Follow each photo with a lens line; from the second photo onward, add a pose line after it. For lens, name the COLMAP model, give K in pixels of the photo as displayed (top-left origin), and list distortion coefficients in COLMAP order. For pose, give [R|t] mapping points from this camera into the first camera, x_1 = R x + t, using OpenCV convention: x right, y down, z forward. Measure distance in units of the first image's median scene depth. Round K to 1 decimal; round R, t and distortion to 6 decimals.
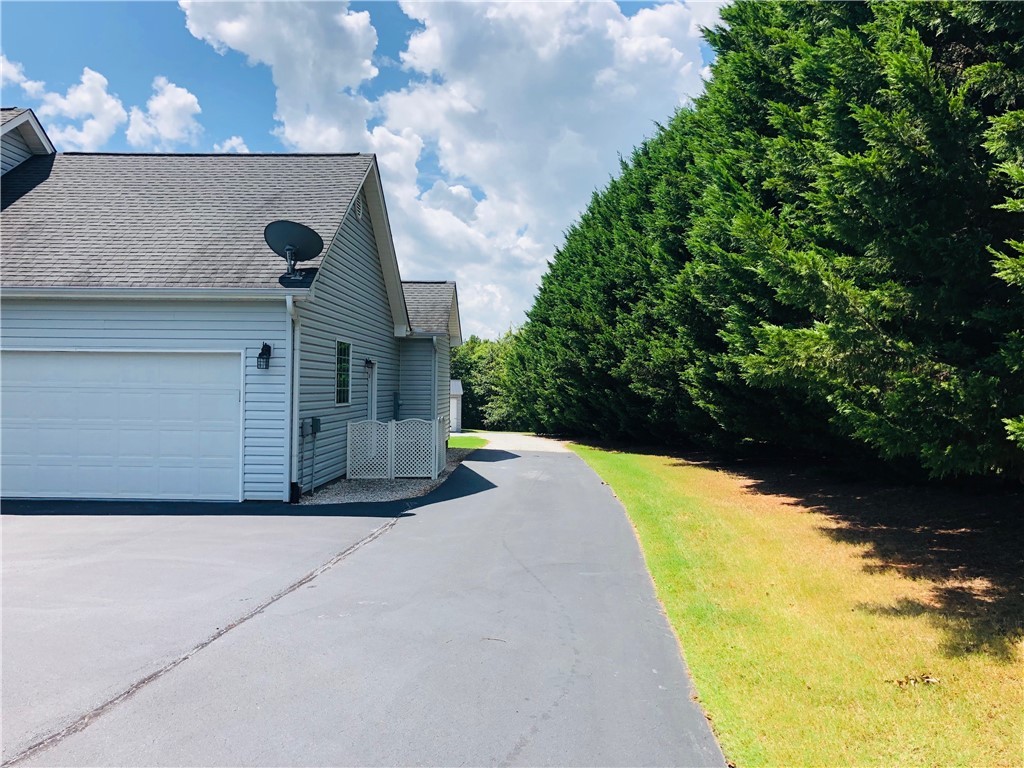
lens RADIAL K [[829.2, 0, 512.4], [0, 829.2, 385.1], [0, 0, 1]] dist [0.019042, 0.004745]
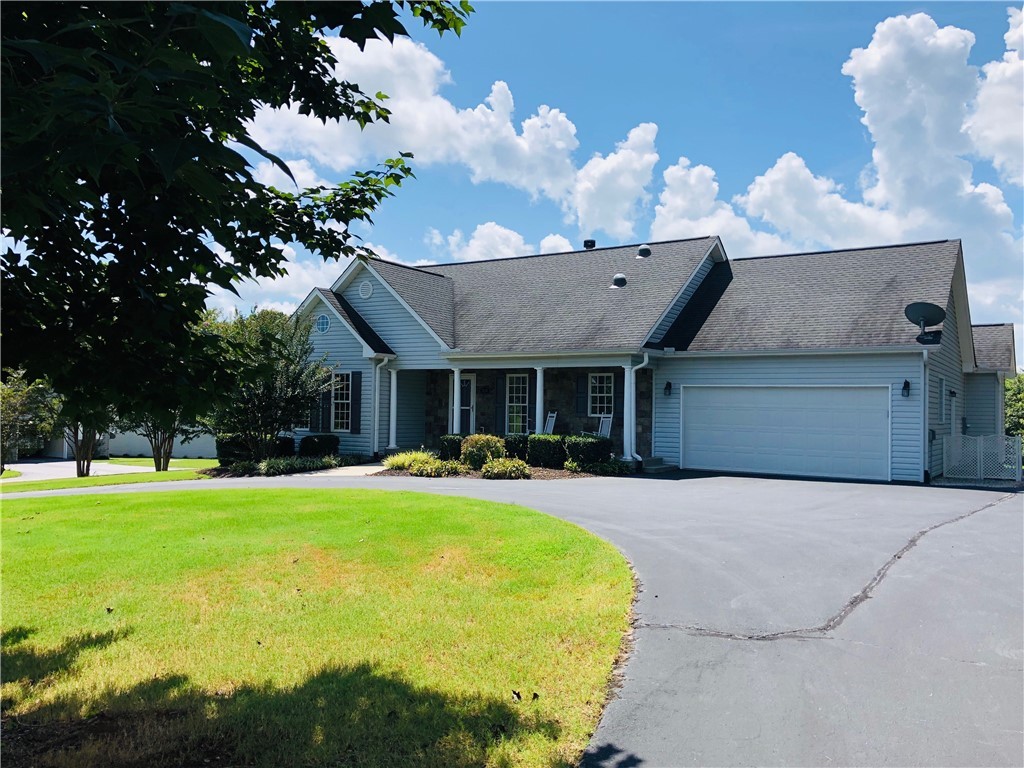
lens RADIAL K [[829.2, 0, 507.9], [0, 829.2, 379.1], [0, 0, 1]] dist [0.019042, 0.004745]
pose [[0.848618, -0.012442, -0.528860, -0.100654], [-0.012397, 0.998981, -0.043395, 0.025203], [0.528861, 0.043383, 0.847599, -0.721956]]
